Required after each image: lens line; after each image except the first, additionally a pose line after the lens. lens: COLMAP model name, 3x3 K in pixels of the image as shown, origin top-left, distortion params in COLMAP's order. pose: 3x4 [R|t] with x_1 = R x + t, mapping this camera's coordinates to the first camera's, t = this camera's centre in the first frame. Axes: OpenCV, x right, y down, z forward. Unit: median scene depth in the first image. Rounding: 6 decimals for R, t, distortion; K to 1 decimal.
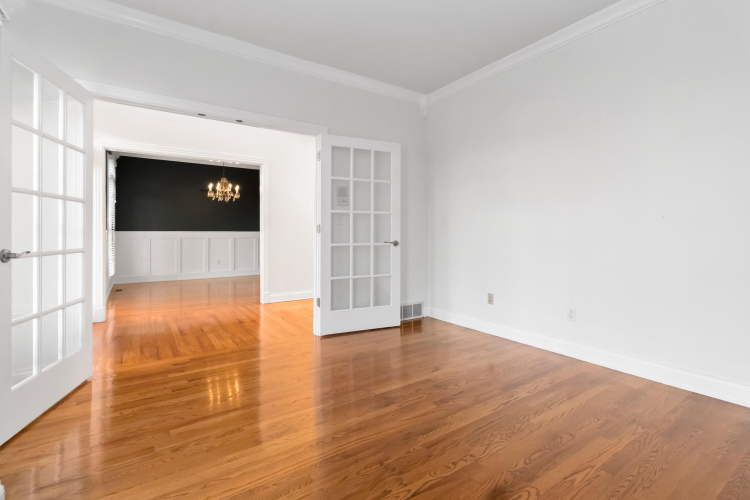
lens RADIAL K [[349.6, 0, 377.5], [0, 349.6, 233.3], [0, 0, 1]] dist [-0.000400, 0.000430]
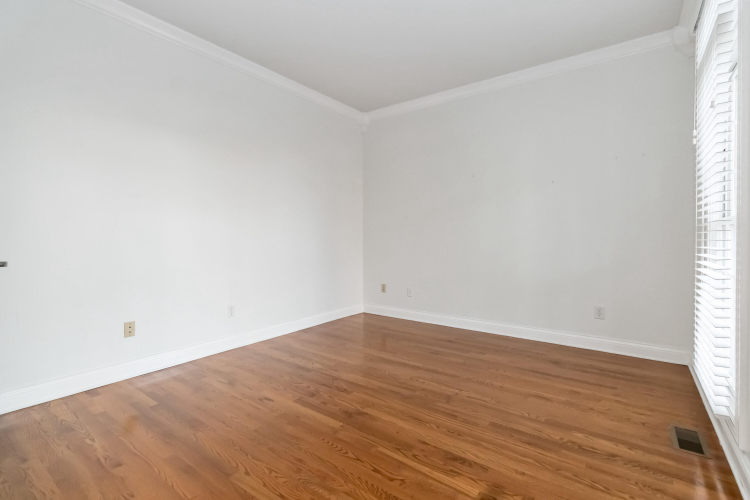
lens RADIAL K [[349.6, 0, 377.5], [0, 349.6, 233.3], [0, 0, 1]] dist [-0.000400, 0.000430]
pose [[-0.325877, 0.007133, 0.945385, -0.910319], [0.004793, 0.999971, -0.005893, -0.011416], [-0.945400, 0.002611, -0.325902, 1.271590]]
